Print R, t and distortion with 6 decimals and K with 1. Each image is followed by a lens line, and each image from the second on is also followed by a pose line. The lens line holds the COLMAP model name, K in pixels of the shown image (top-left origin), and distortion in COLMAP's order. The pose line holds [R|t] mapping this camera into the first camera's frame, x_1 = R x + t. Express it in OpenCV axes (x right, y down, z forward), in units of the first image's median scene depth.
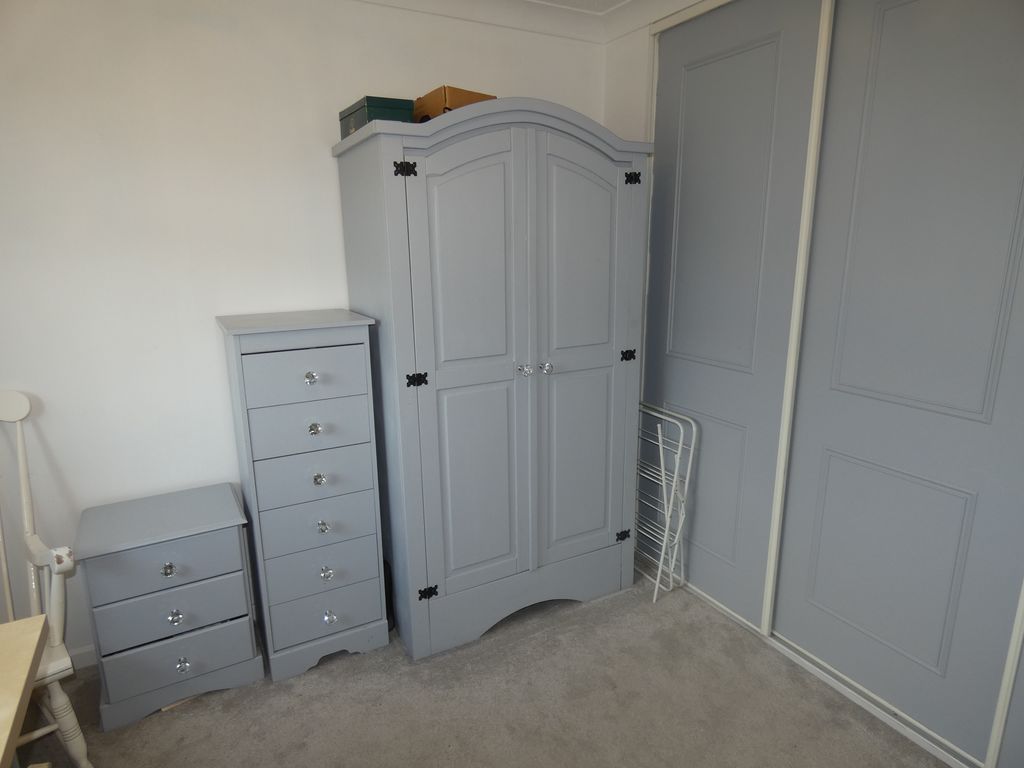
lens RADIAL K [[605.1, 0, 512.0], [0, 605.1, 384.0], [0, 0, 1]] dist [-0.007044, -0.001567]
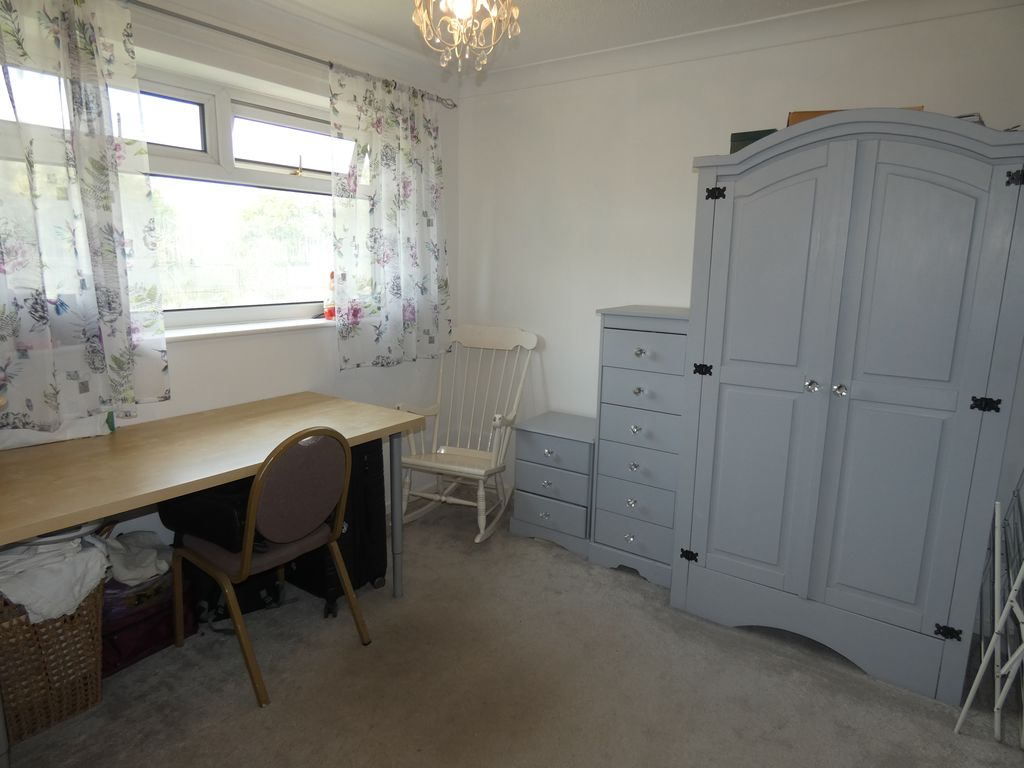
lens RADIAL K [[616.3, 0, 512.0], [0, 616.3, 384.0], [0, 0, 1]] dist [0.004868, 0.002460]
pose [[0.440590, 0.202781, -0.874506, 0.718600], [-0.222483, 0.968428, 0.112469, -0.031221], [0.869702, 0.145010, 0.471795, 0.106688]]
